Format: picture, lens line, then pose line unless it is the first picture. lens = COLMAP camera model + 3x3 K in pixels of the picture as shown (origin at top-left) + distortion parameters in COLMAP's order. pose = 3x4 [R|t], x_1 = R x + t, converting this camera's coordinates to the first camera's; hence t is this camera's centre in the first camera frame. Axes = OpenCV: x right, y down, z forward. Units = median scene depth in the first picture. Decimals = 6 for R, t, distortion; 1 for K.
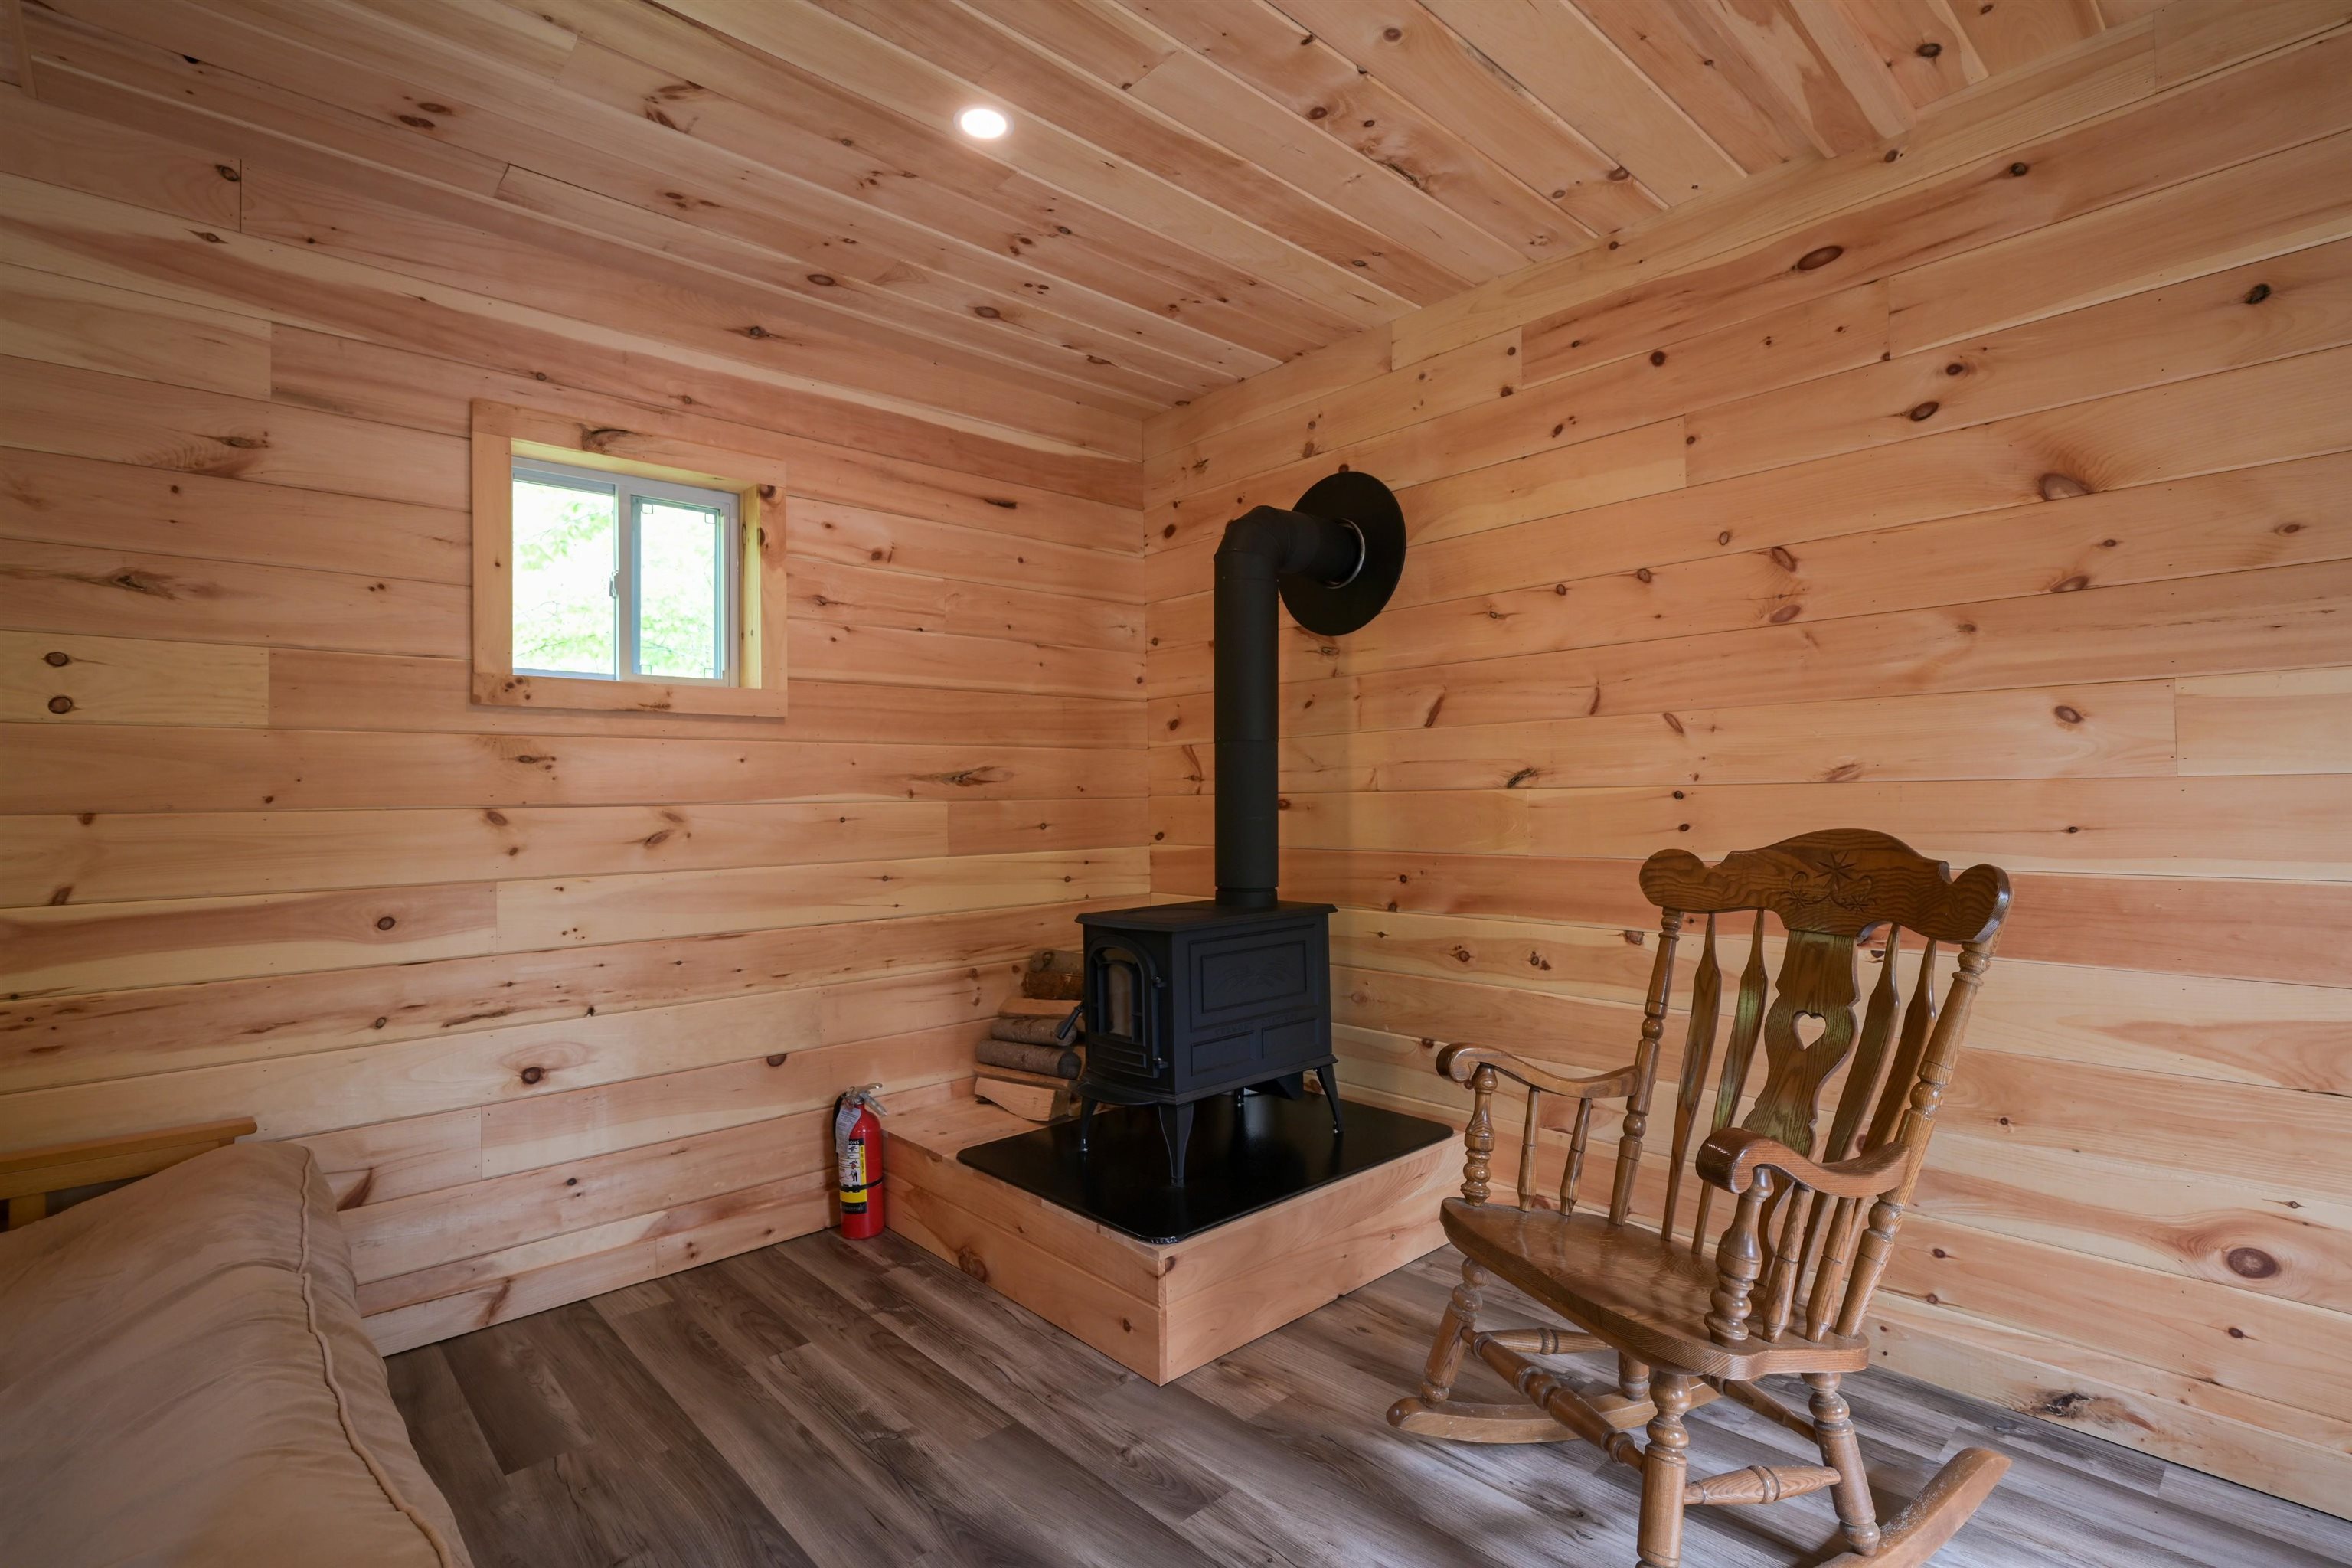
lens RADIAL K [[1098.5, 0, 1172.6], [0, 1098.5, 780.5], [0, 0, 1]] dist [-0.000140, 0.000619]
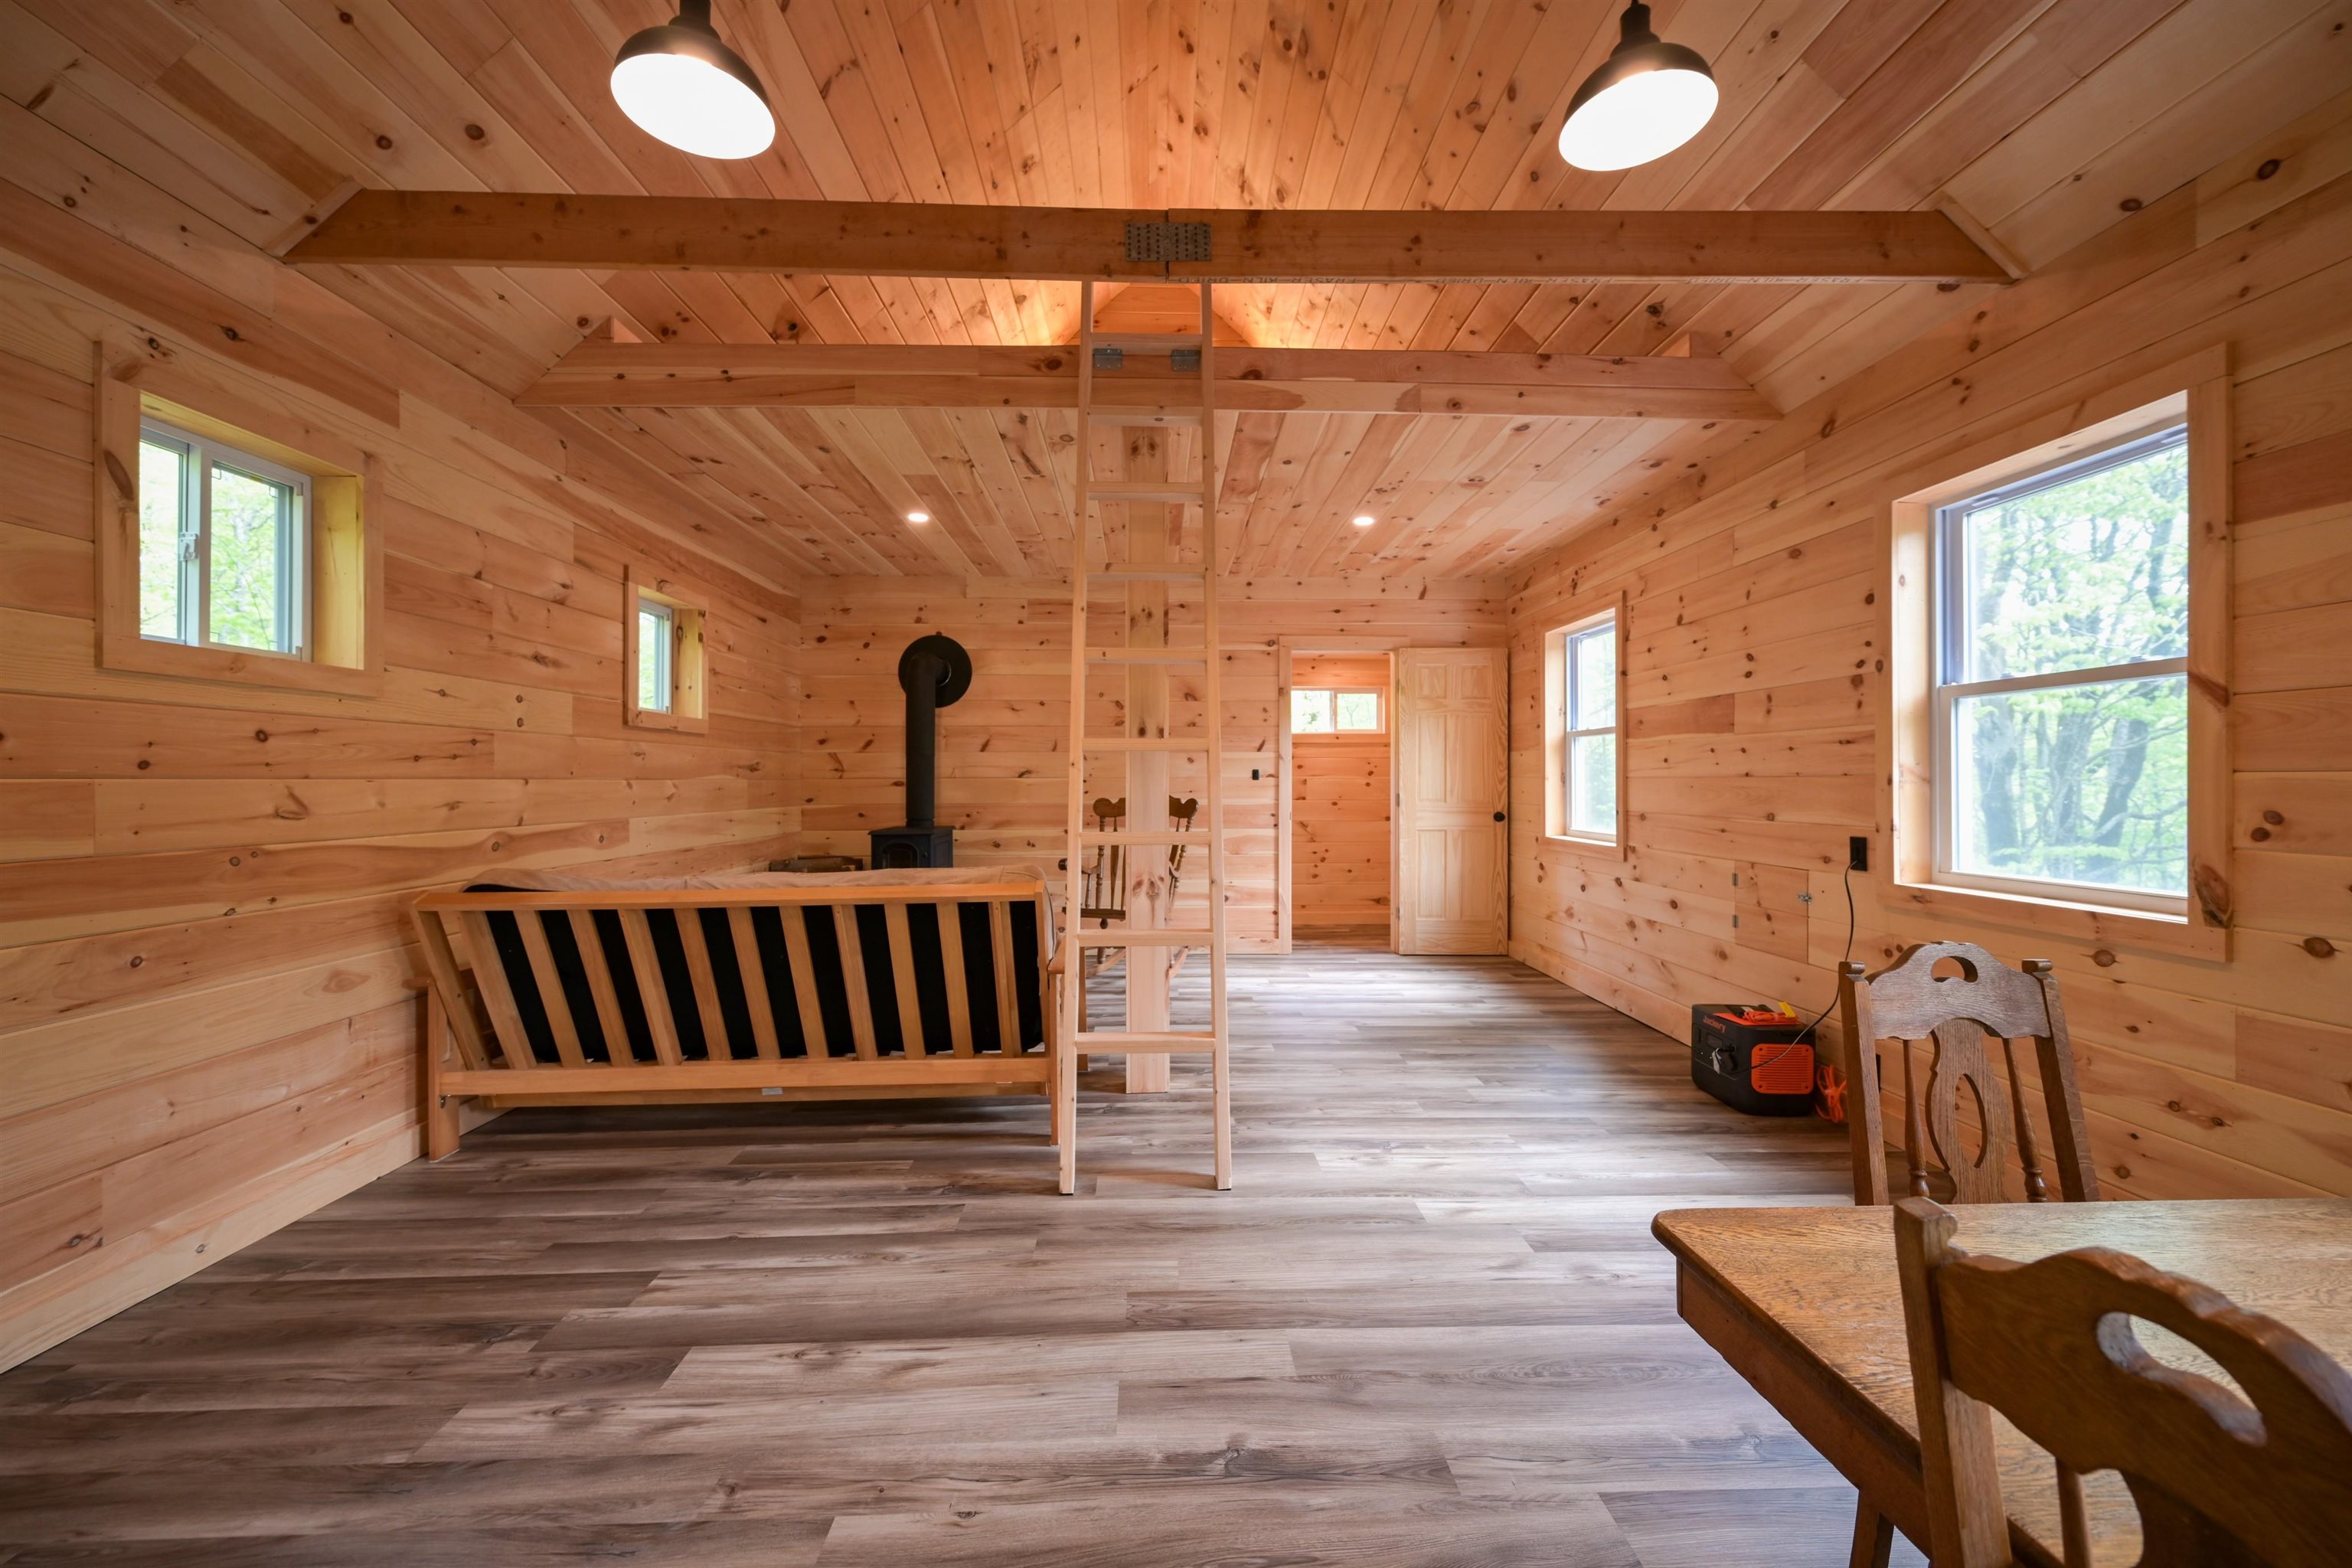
lens RADIAL K [[925.4, 0, 1168.8], [0, 925.4, 782.2], [0, 0, 1]] dist [0.000388, 0.000055]
pose [[0.657607, 0.013192, 0.753245, -1.106410], [-0.020691, 0.999786, 0.000553, 0.008642], [-0.753077, -0.015949, 0.657739, -0.692091]]
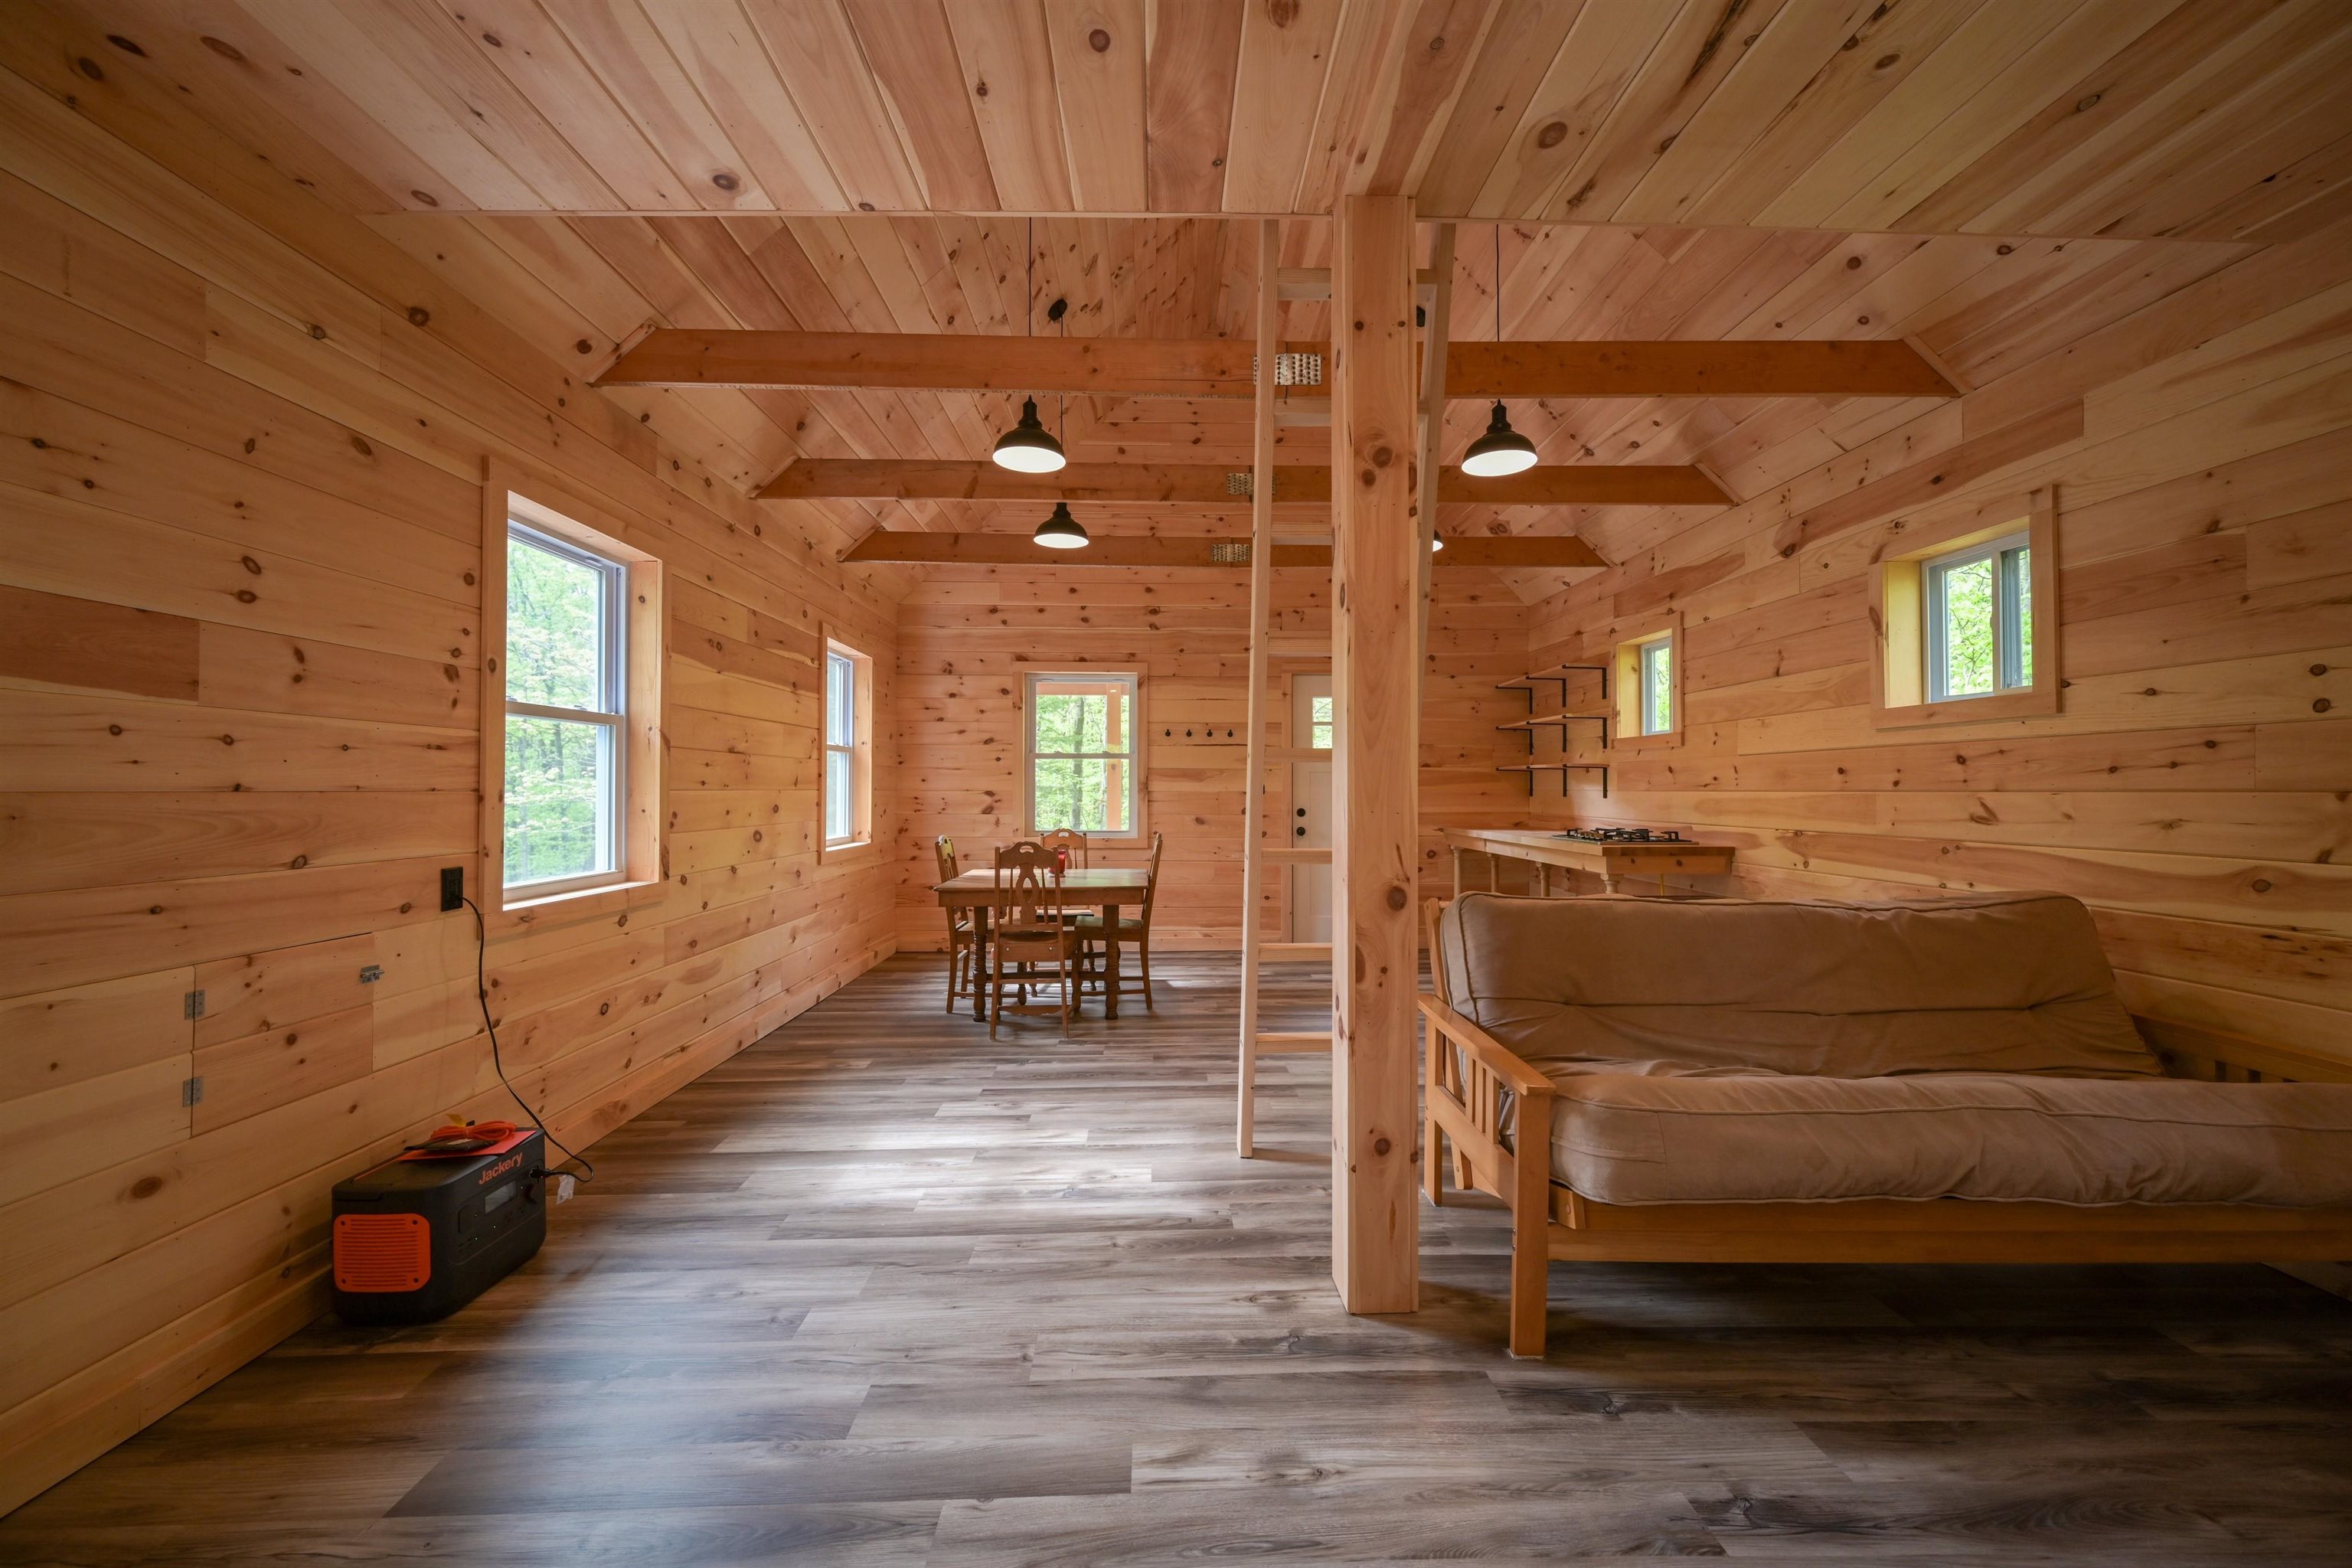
lens RADIAL K [[925.4, 0, 1177.5], [0, 925.4, 783.8], [0, 0, 1]] dist [0.000388, 0.000055]
pose [[-0.656307, 0.009997, -0.754428, 0.488751], [0.022695, 0.999721, -0.006497, -0.001318], [0.754153, -0.021386, -0.656351, 0.524652]]
